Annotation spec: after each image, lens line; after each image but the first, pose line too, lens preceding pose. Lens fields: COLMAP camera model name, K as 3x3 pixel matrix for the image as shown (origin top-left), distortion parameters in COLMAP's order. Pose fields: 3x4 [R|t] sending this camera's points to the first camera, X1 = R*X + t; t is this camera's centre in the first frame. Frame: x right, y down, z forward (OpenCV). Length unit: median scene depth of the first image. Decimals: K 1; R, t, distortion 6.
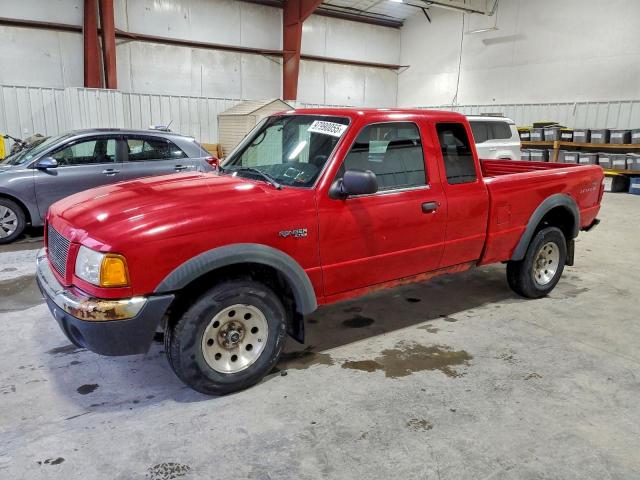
lens RADIAL K [[538.9, 0, 319.1], [0, 538.9, 272.0], [0, 0, 1]] dist [-0.009014, 0.006949]
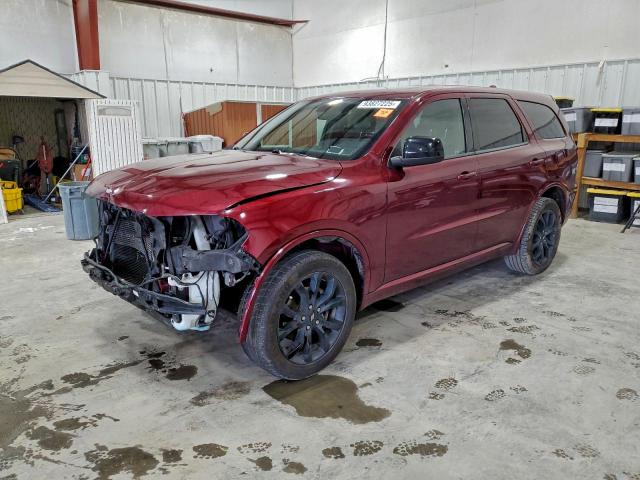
lens RADIAL K [[545.4, 0, 320.0], [0, 545.4, 240.0], [0, 0, 1]] dist [0.012175, 0.007954]
pose [[0.990582, -0.048690, 0.127972, 0.099158], [0.054620, 0.997570, -0.043247, -0.109358], [-0.125556, 0.049830, 0.990834, 0.425578]]
